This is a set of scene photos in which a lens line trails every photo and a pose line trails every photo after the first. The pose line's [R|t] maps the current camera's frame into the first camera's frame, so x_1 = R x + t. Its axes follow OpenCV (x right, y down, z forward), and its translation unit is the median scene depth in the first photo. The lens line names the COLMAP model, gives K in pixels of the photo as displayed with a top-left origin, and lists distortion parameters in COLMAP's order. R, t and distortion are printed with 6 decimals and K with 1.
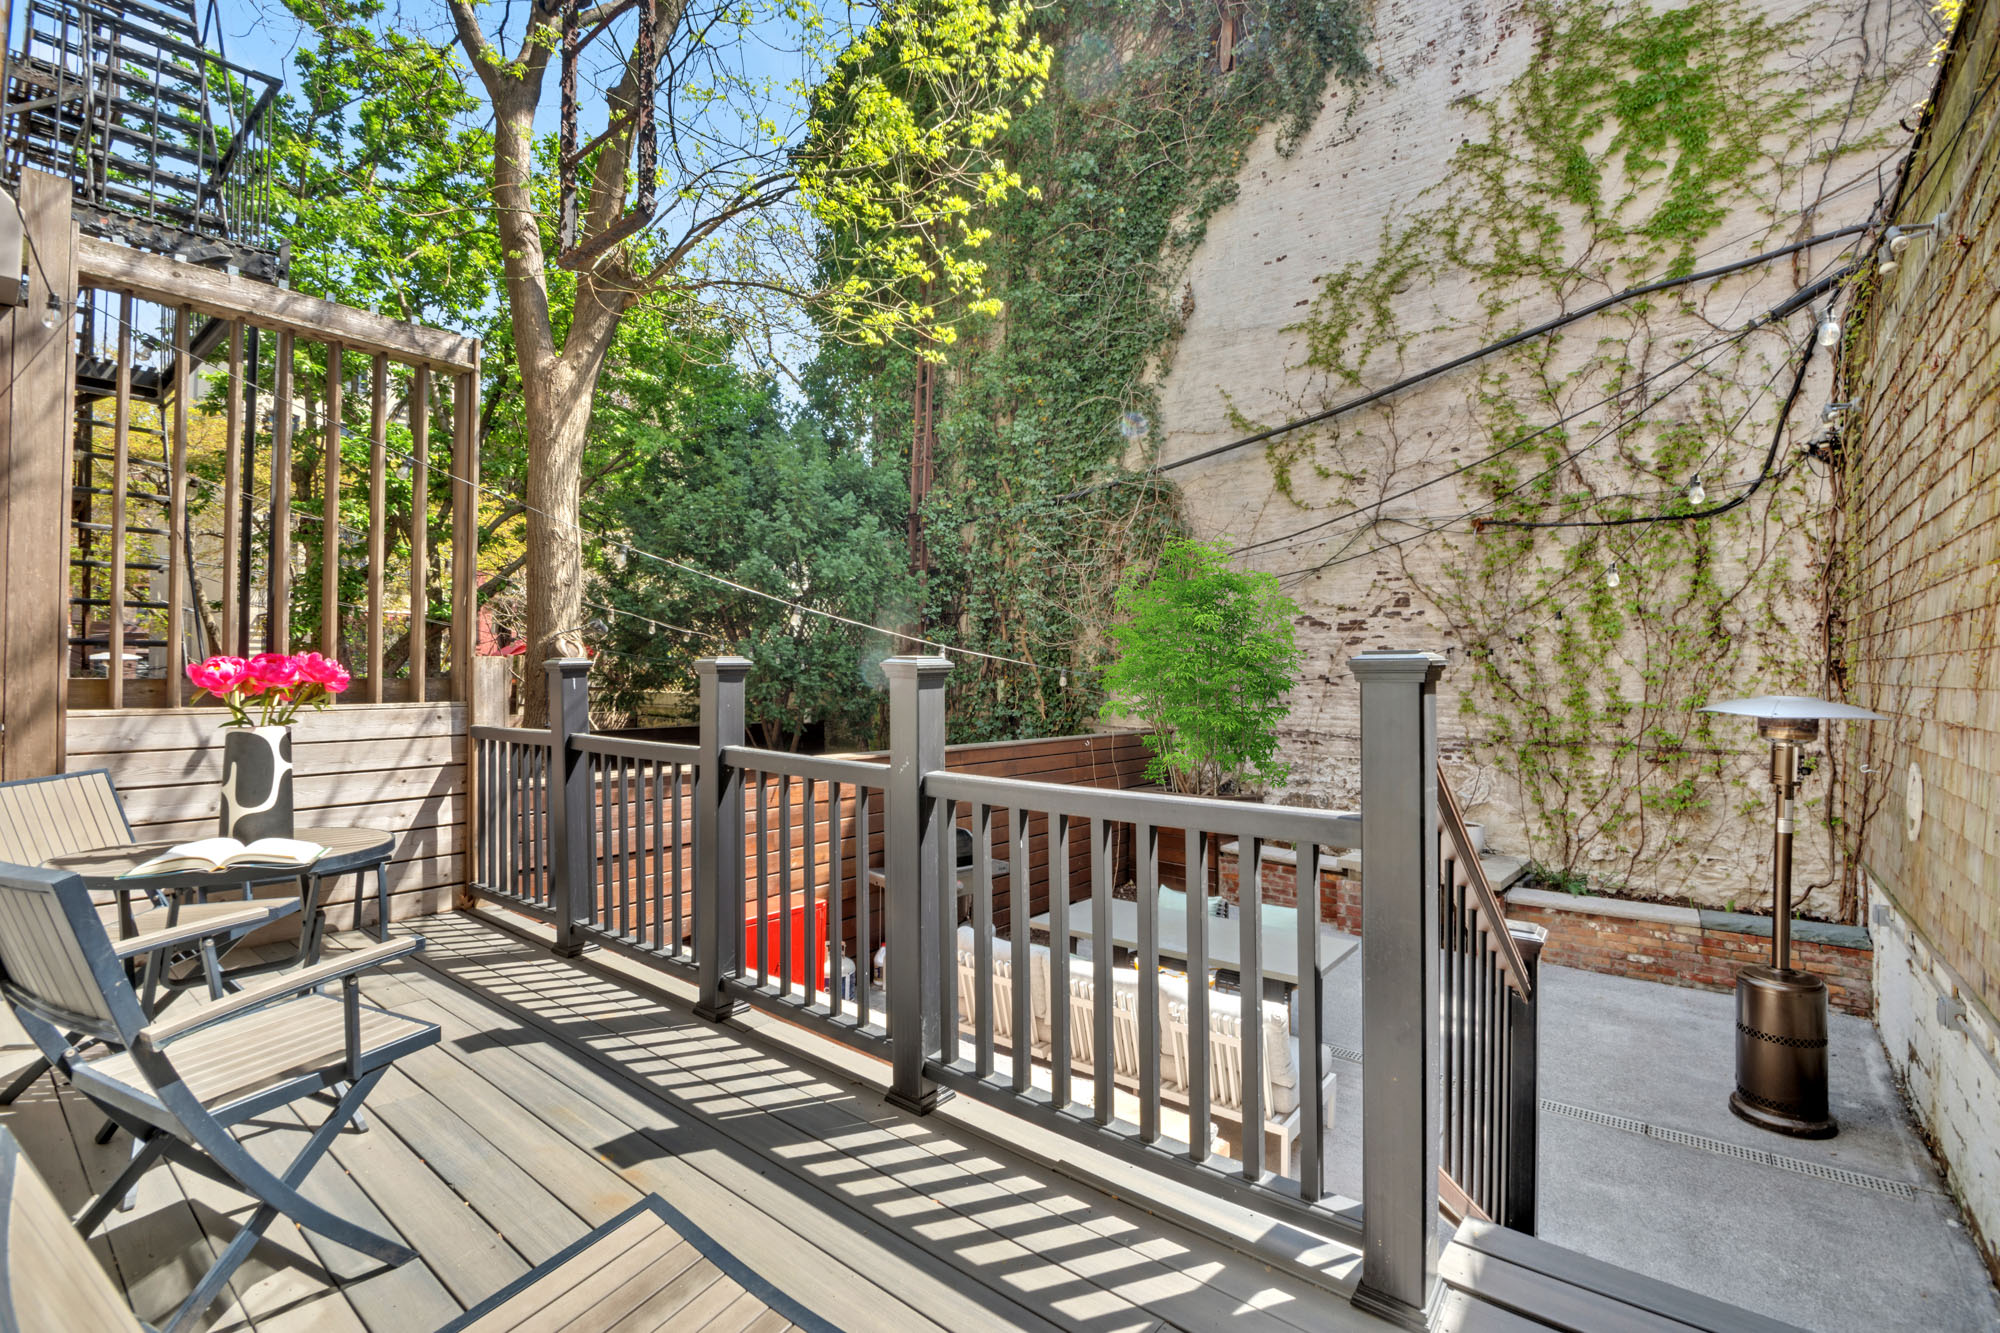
lens RADIAL K [[883.4, 0, 988.8], [0, 883.4, 672.1], [0, 0, 1]] dist [-0.001204, -0.004510]
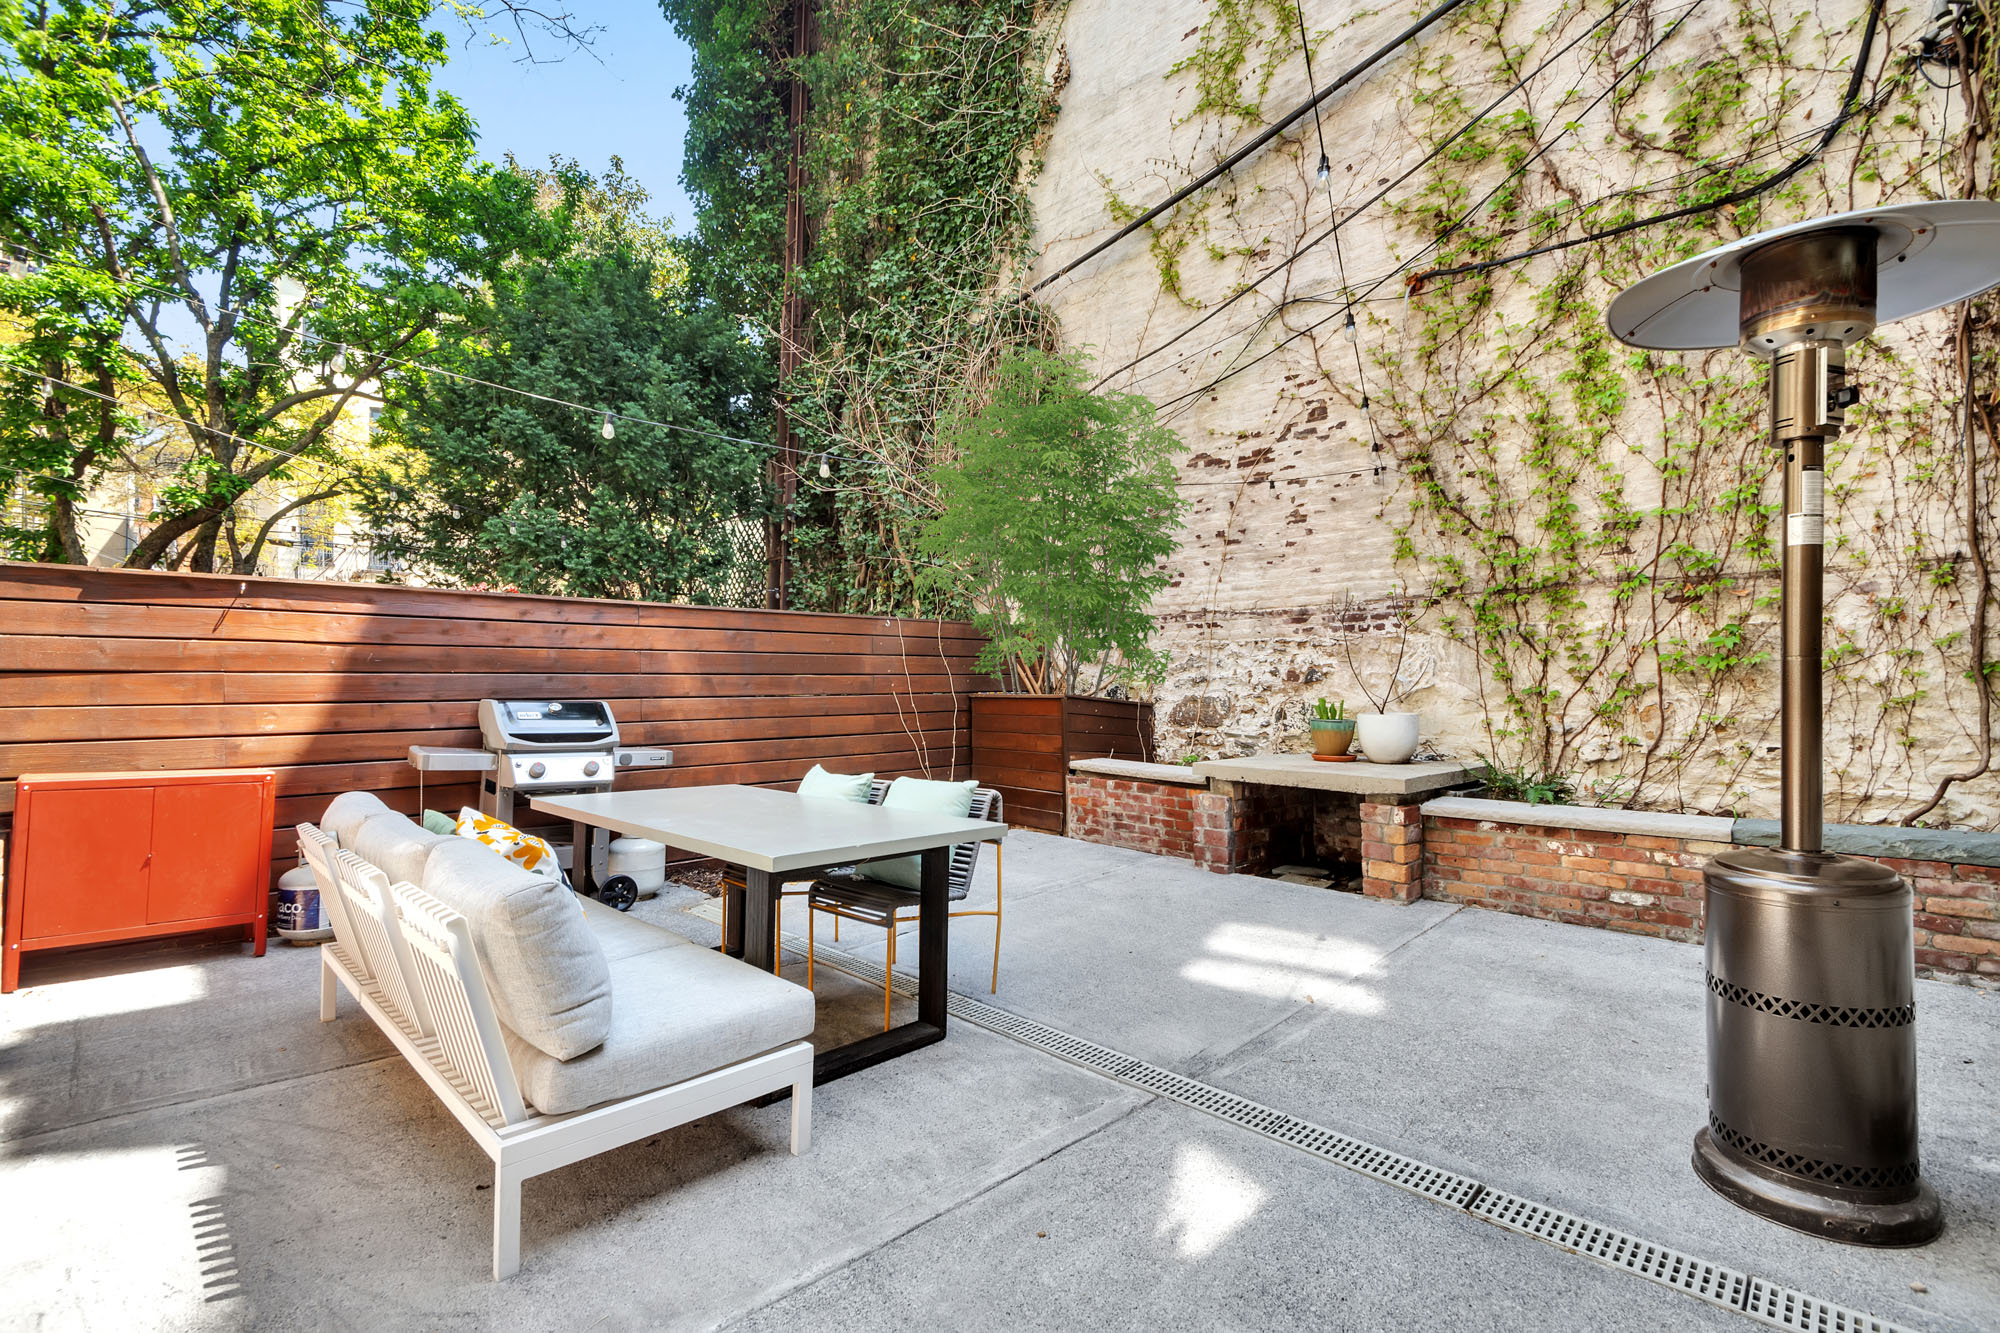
lens RADIAL K [[883.4, 0, 1005.0], [0, 883.4, 672.5], [0, 0, 1]] dist [-0.001204, -0.004510]
pose [[0.993977, -0.013664, -0.108736, 0.332560], [0.012541, 0.999861, -0.011008, 0.149483], [0.108871, 0.009578, 0.994010, 0.310565]]
